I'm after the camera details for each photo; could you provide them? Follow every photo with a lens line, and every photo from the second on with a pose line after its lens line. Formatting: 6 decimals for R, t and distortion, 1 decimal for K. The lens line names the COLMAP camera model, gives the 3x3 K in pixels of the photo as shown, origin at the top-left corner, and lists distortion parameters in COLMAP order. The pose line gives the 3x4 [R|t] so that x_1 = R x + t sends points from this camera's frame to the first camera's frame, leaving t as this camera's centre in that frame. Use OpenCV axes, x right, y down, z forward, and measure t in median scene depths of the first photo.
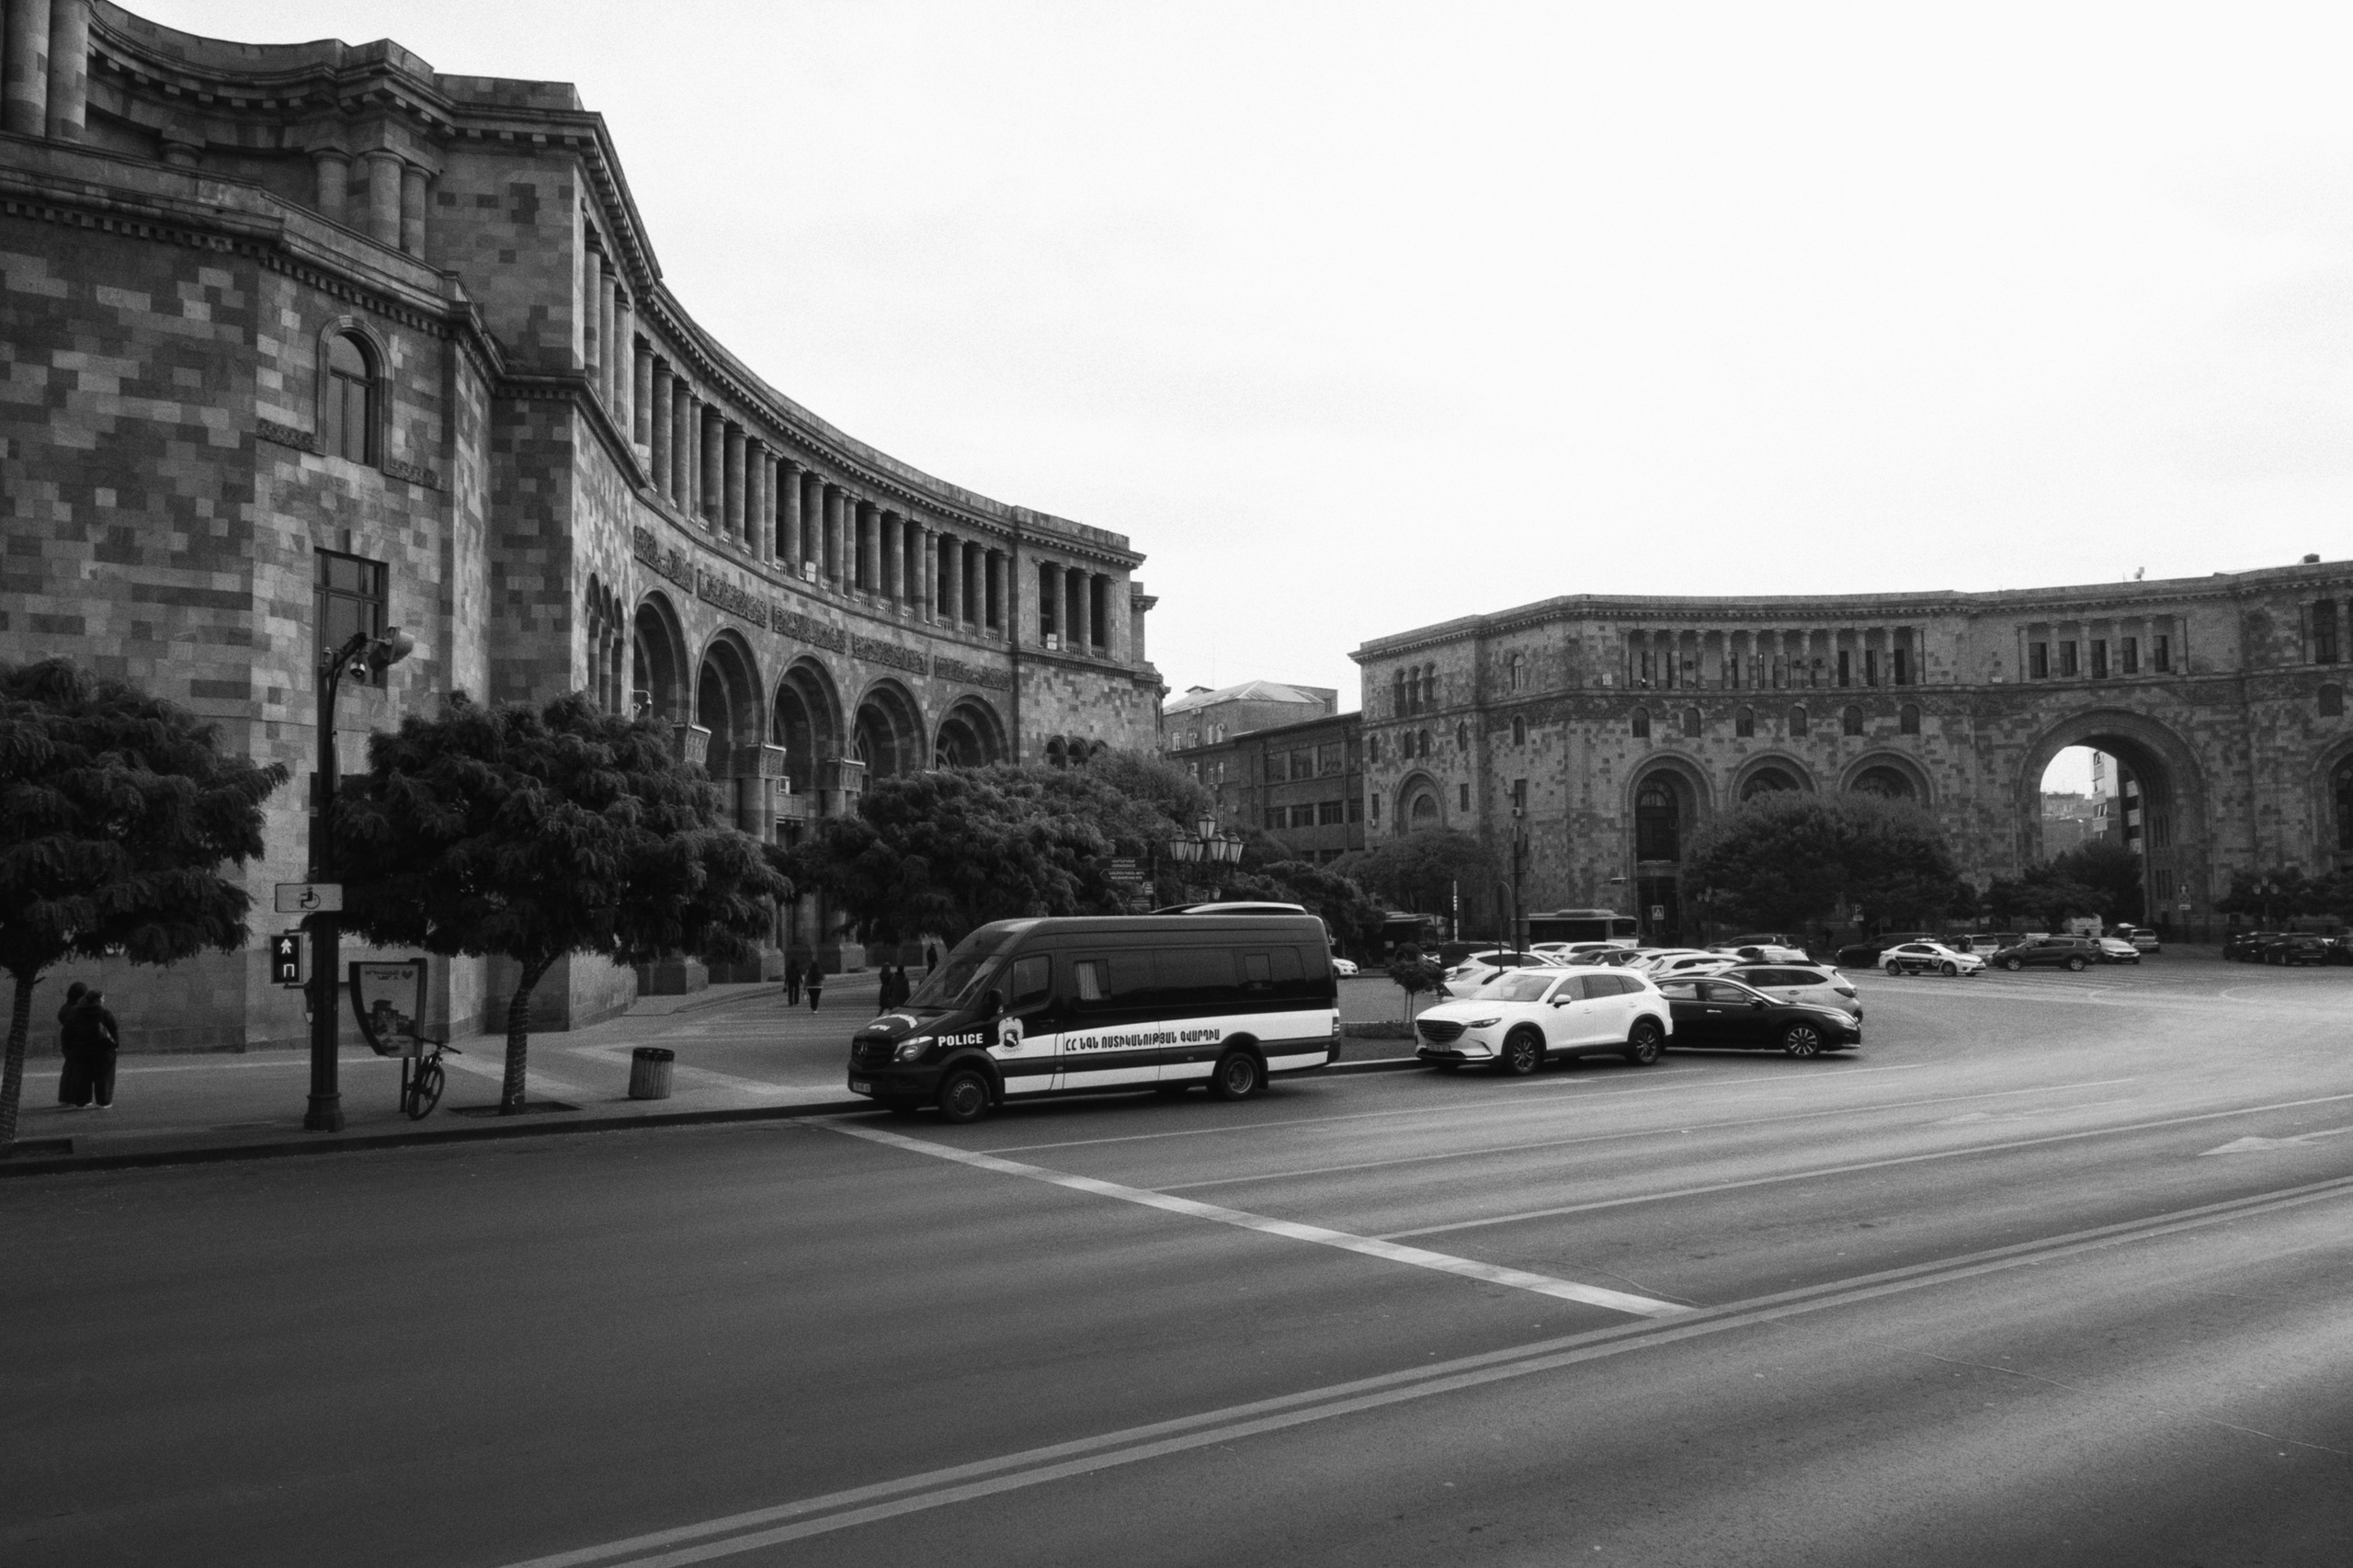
lens RADIAL K [[1632.7, 0, 1156.2], [0, 1632.7, 780.7], [0, 0, 1]] dist [0.035338, -0.040383]
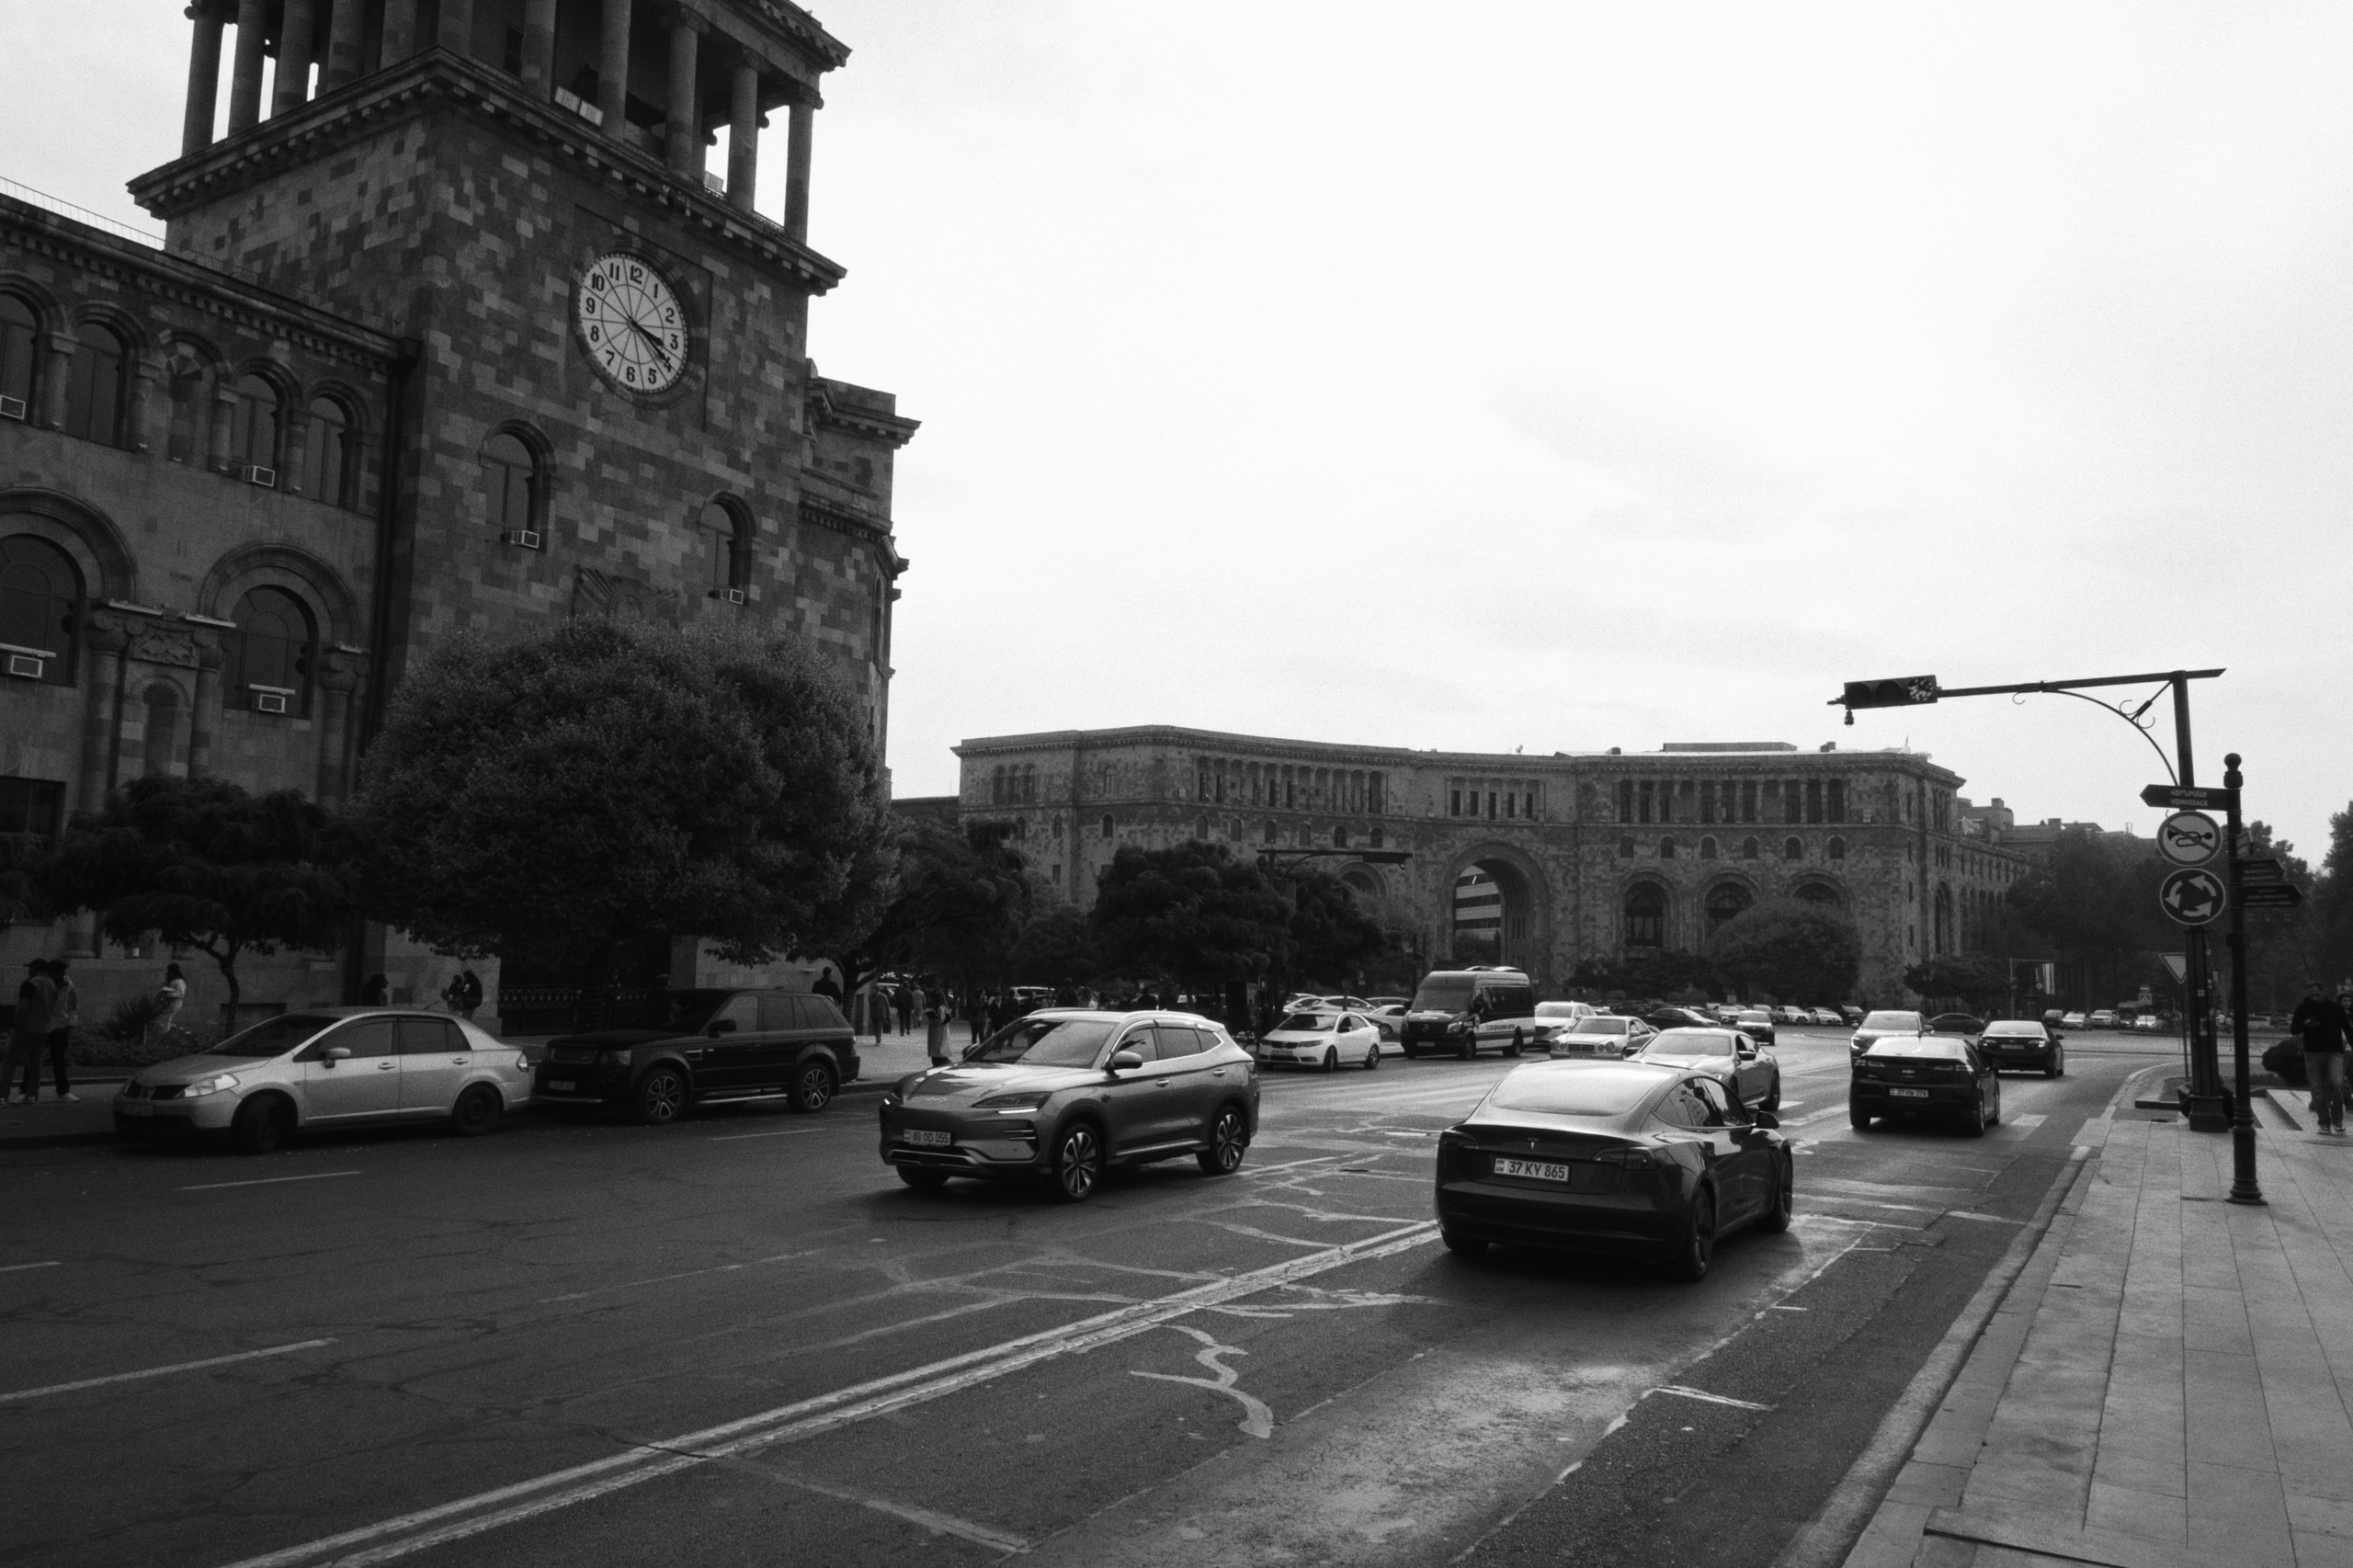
lens RADIAL K [[1632.7, 0, 1156.2], [0, 1632.7, 780.7], [0, 0, 1]] dist [0.035338, -0.040383]
pose [[0.906774, 0.081508, 0.413664, -0.838812], [-0.067721, 0.996553, -0.047913, -0.023342], [-0.416144, 0.015433, 0.909168, -0.510768]]
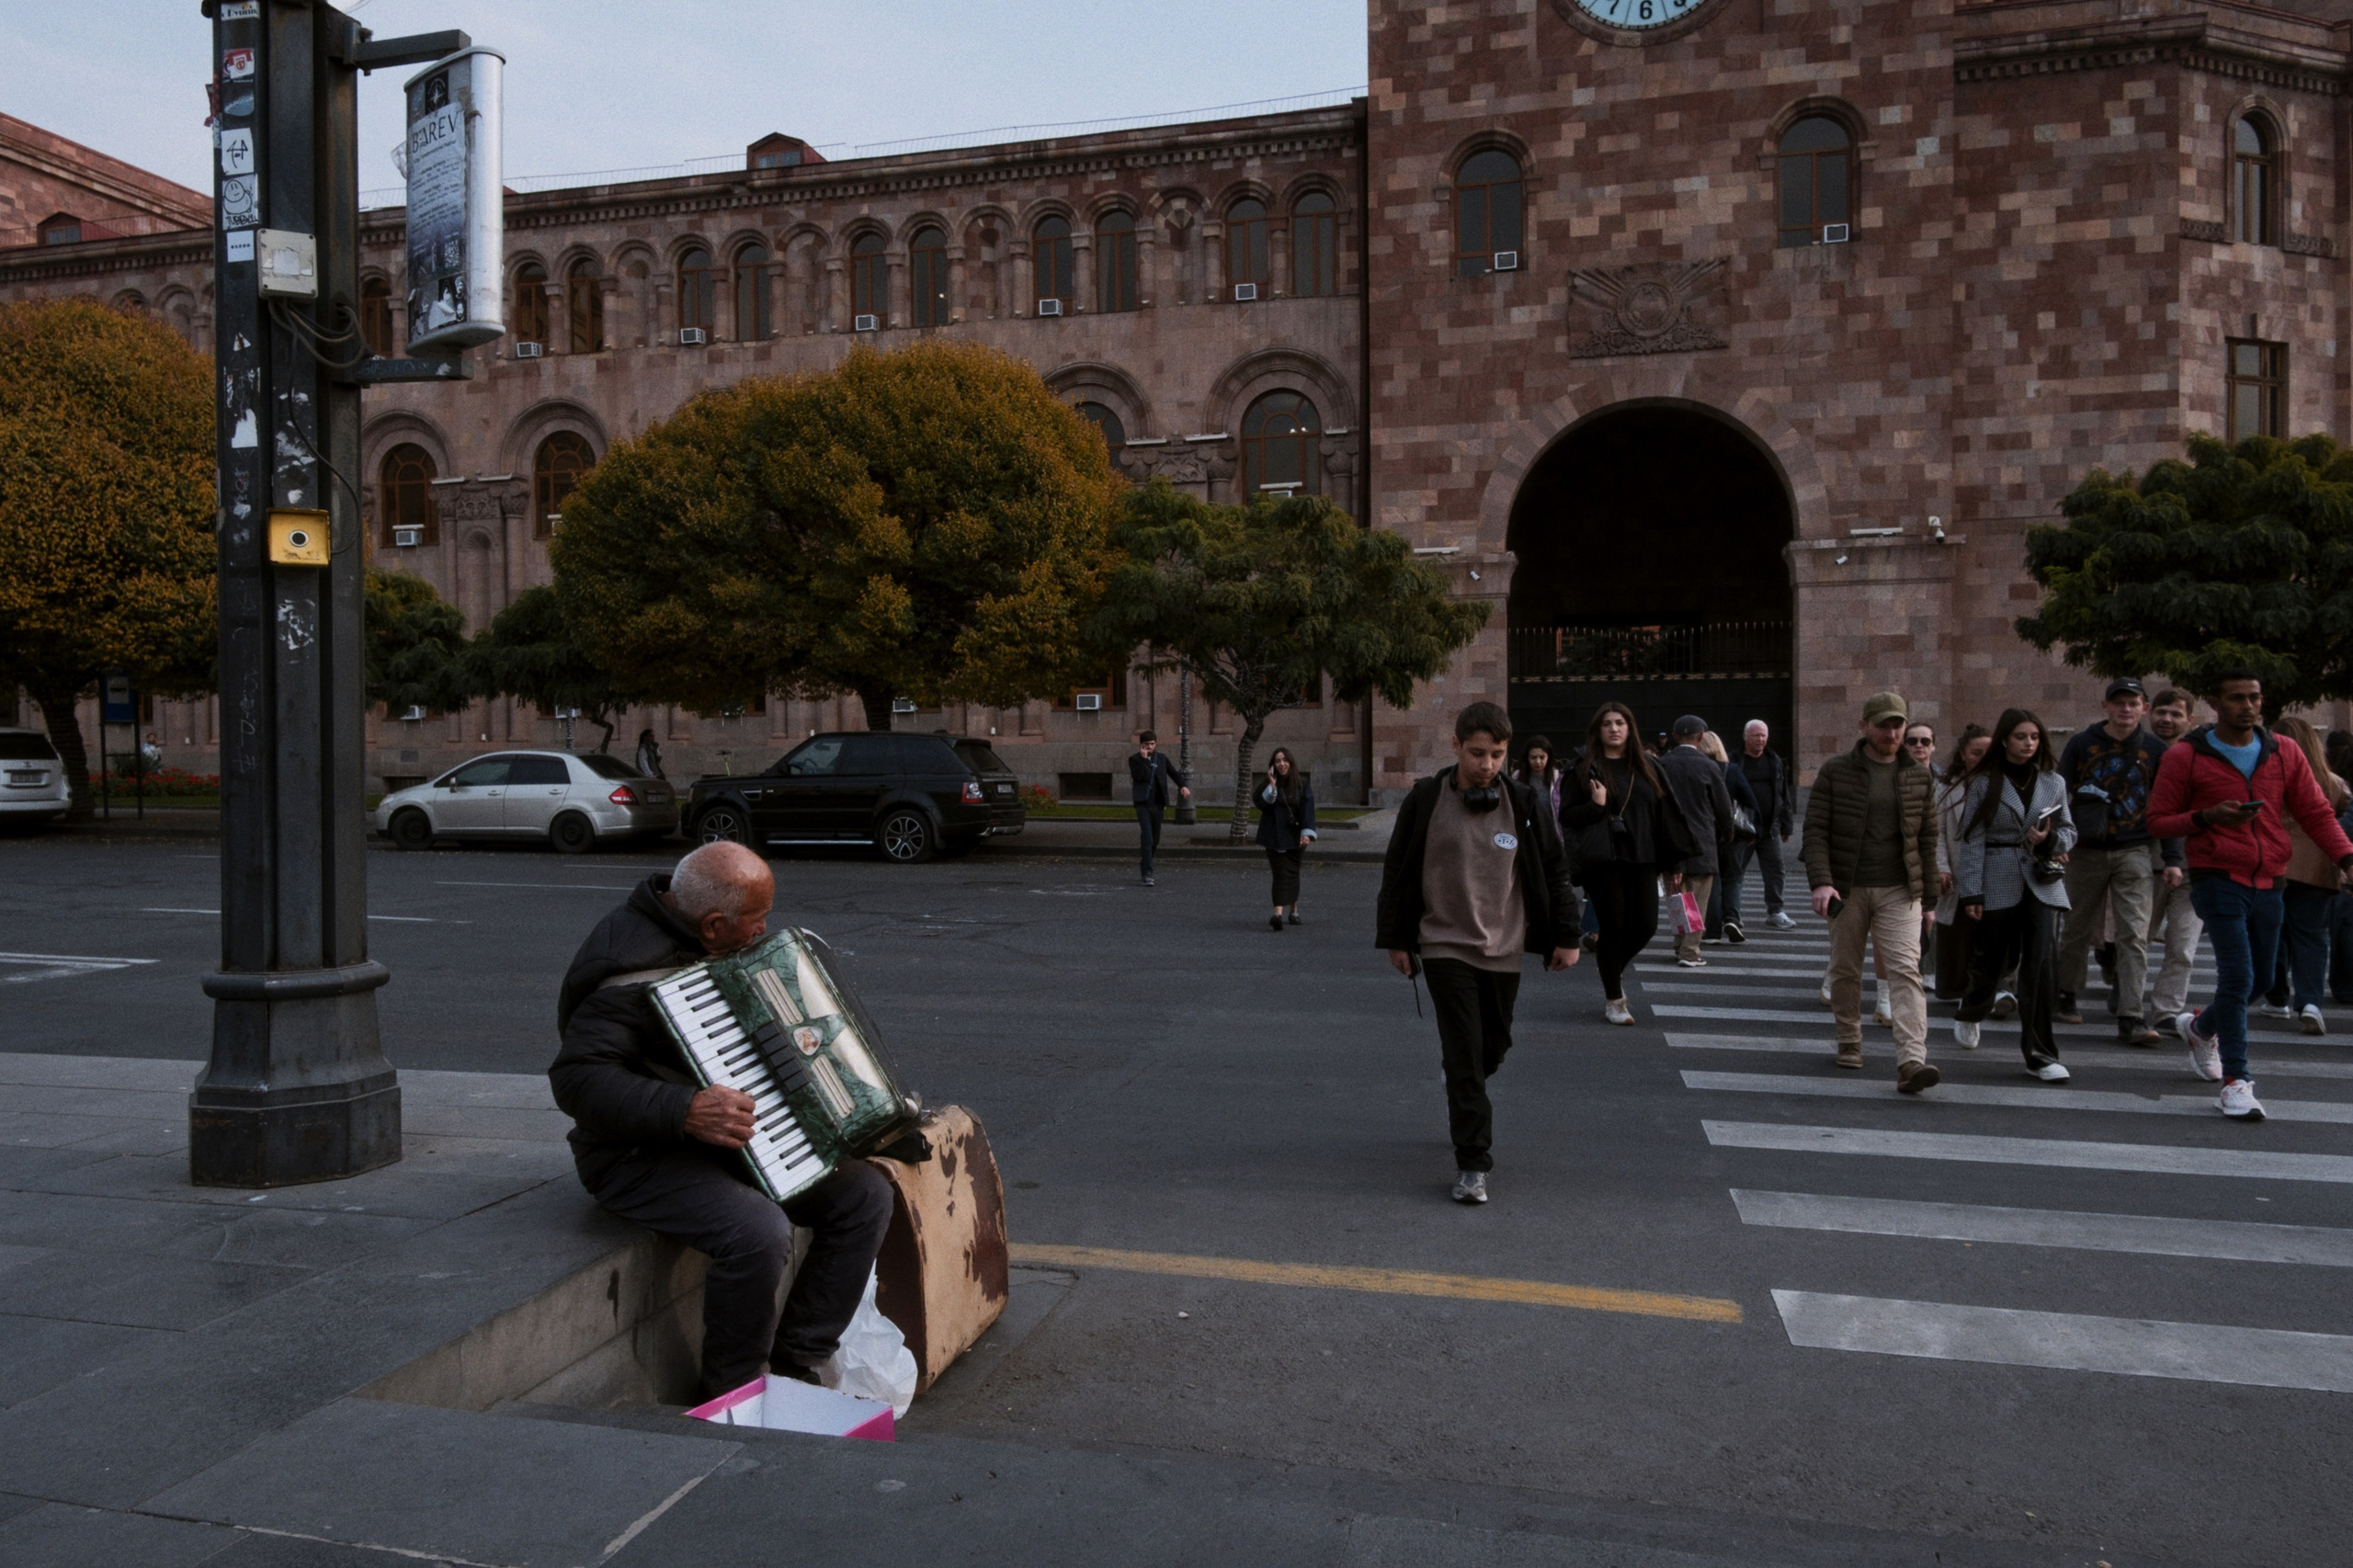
lens RADIAL K [[1632.7, 0, 1156.2], [0, 1632.7, 780.7], [0, 0, 1]] dist [0.035338, -0.040383]
pose [[0.658133, 0.022877, -0.752554, -0.163023], [0.053539, 0.995586, 0.077087, 0.015909], [0.750996, -0.091025, 0.654003, -0.171351]]
